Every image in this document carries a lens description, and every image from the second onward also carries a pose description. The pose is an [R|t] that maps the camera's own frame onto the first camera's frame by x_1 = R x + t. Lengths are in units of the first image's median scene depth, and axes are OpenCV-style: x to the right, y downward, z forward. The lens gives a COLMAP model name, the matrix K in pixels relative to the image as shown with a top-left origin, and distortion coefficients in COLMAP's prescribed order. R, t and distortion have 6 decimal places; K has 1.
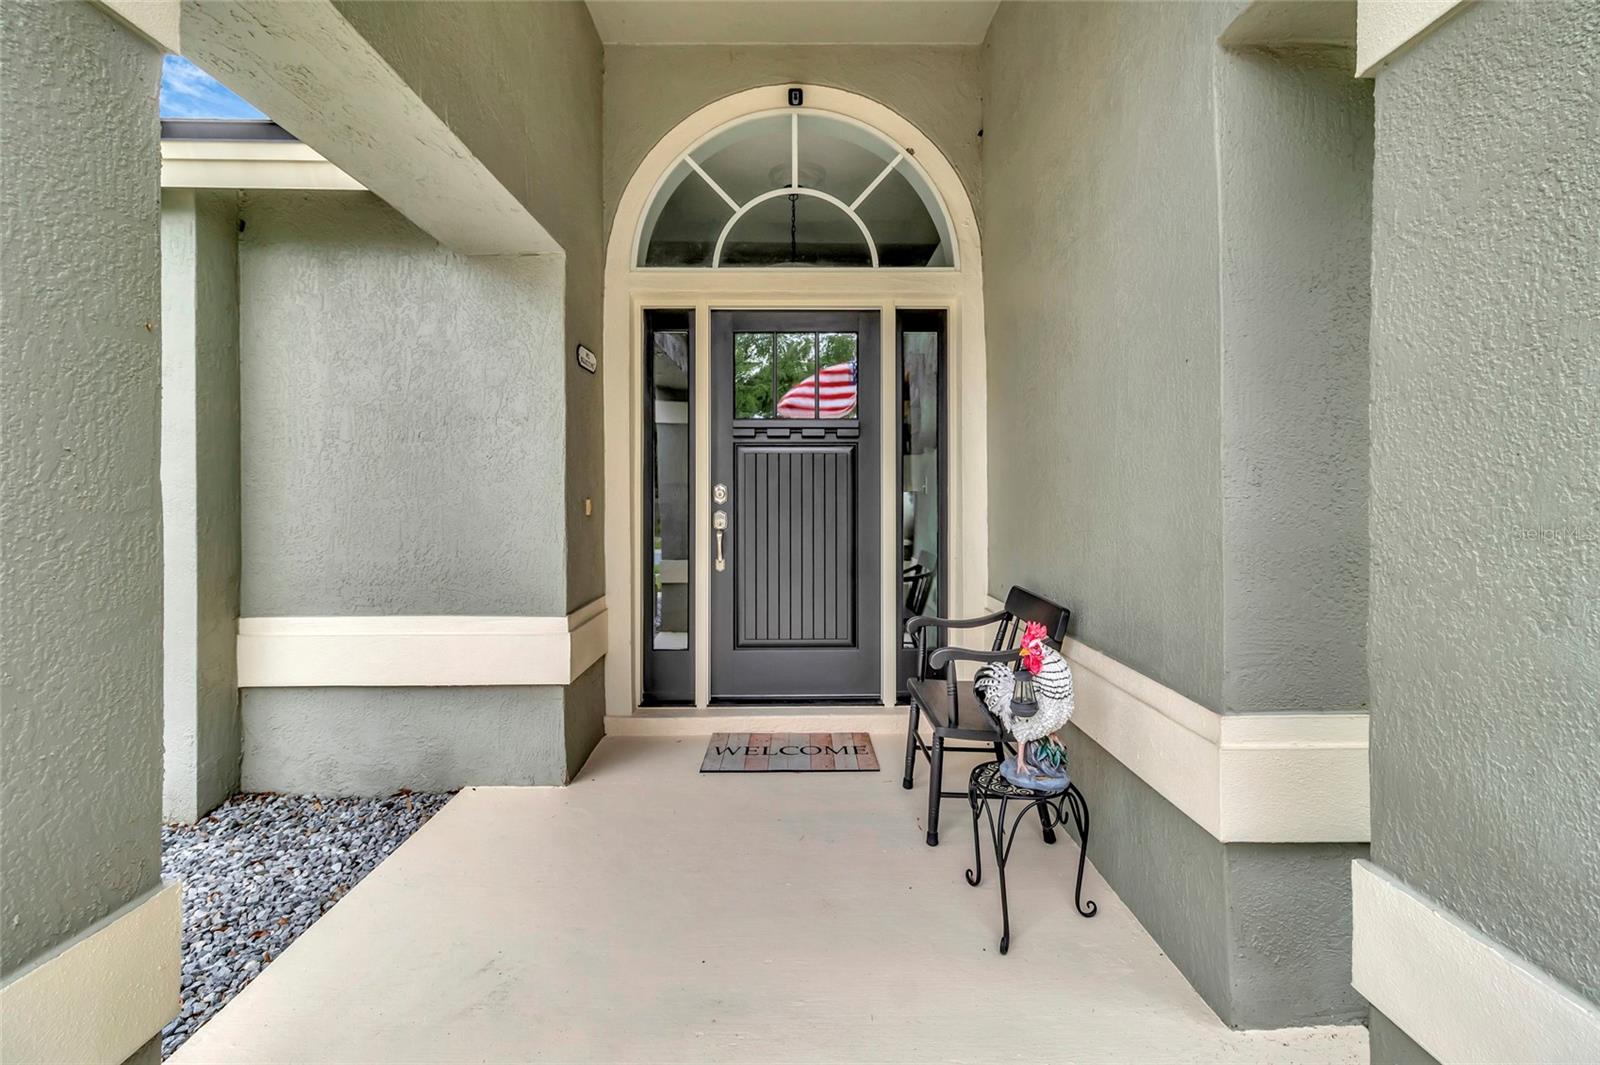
lens RADIAL K [[775.9, 0, 794.2], [0, 775.9, 497.4], [0, 0, 1]] dist [0.000496, 0.000137]
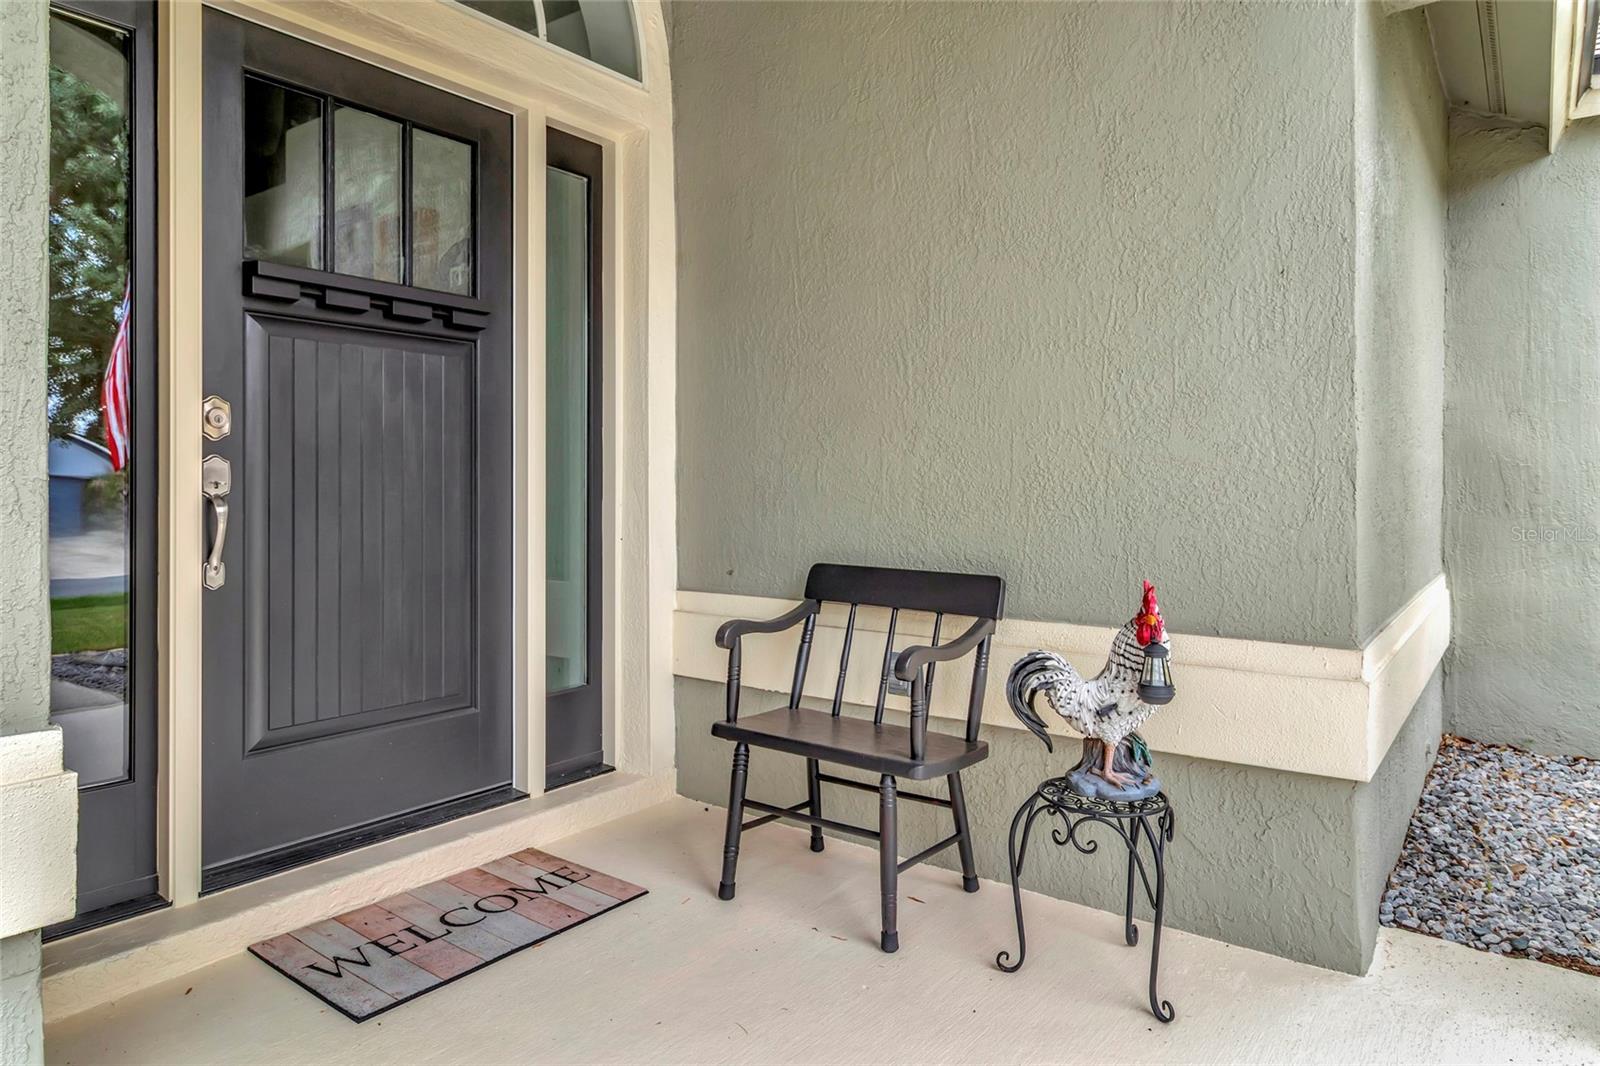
lens RADIAL K [[1054.2, 0, 802.7], [0, 1054.2, 473.3], [0, 0, 1]] dist [0.002428, 0.000594]
pose [[0.569567, 0.010165, 0.821882, -0.452467], [-0.000268, 0.999926, -0.012181, 0.038830], [-0.821945, 0.006717, 0.569528, 0.408028]]
